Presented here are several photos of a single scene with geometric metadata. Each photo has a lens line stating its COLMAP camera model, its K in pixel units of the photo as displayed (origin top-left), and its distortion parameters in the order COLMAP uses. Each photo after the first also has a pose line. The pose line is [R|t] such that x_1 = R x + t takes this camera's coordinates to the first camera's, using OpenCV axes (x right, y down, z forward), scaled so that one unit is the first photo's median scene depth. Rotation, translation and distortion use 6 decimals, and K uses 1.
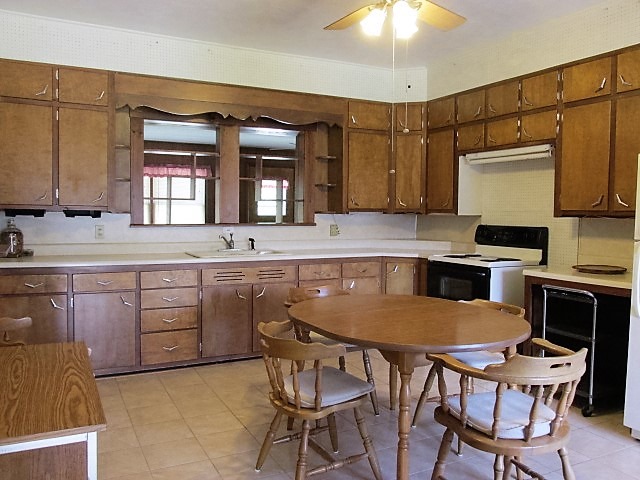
lens RADIAL K [[533.3, 0, 320.0], [0, 533.3, 240.0], [0, 0, 1]] dist [-0.036015, 0.010841]
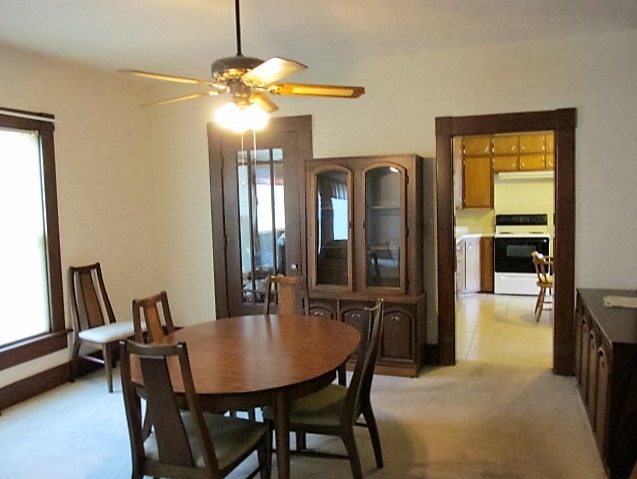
lens RADIAL K [[530.8, 0, 318.5], [0, 530.8, 239.5], [0, 0, 1]] dist [-0.036015, 0.010841]
pose [[0.730726, -0.084038, 0.677478, -1.319633], [0.070631, 0.996375, 0.047413, -0.073195], [-0.679007, 0.013204, 0.734013, 0.169359]]
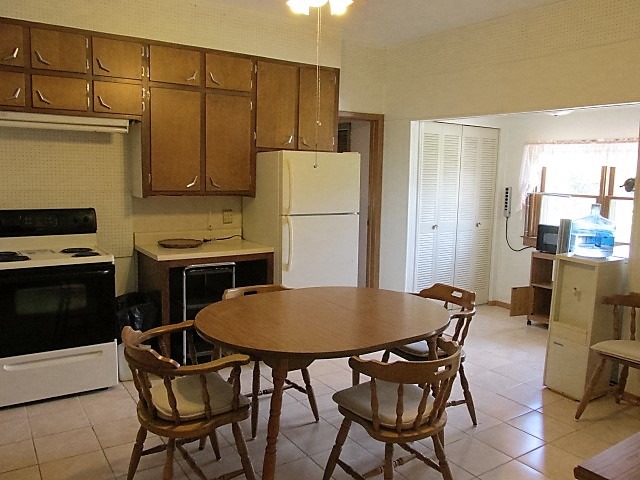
lens RADIAL K [[533.3, 0, 320.0], [0, 533.3, 240.0], [0, 0, 1]] dist [-0.036015, 0.010841]
pose [[-0.106032, -0.134216, 0.985263, -0.469918], [0.033011, 0.989827, 0.138390, -0.076824], [-0.993815, 0.047198, -0.100523, 0.657489]]
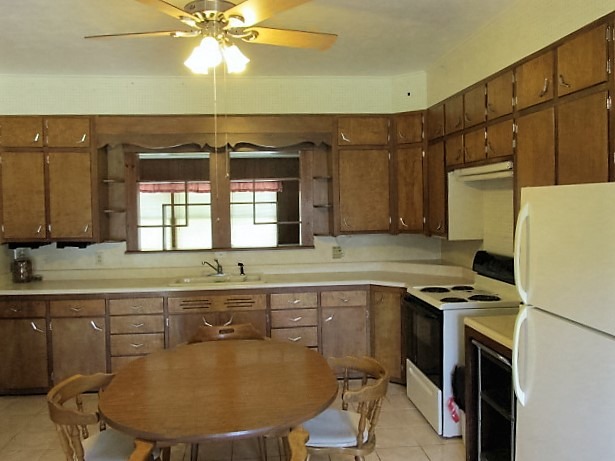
lens RADIAL K [[531.0, 0, 307.5], [0, 531.0, 230.5], [0, 0, 1]] dist [-0.036499, 0.009852]
pose [[0.934643, -0.007620, -0.355506, 0.366366], [0.006587, 0.999970, -0.004117, -0.063385], [0.355527, 0.001507, 0.934665, 0.118656]]
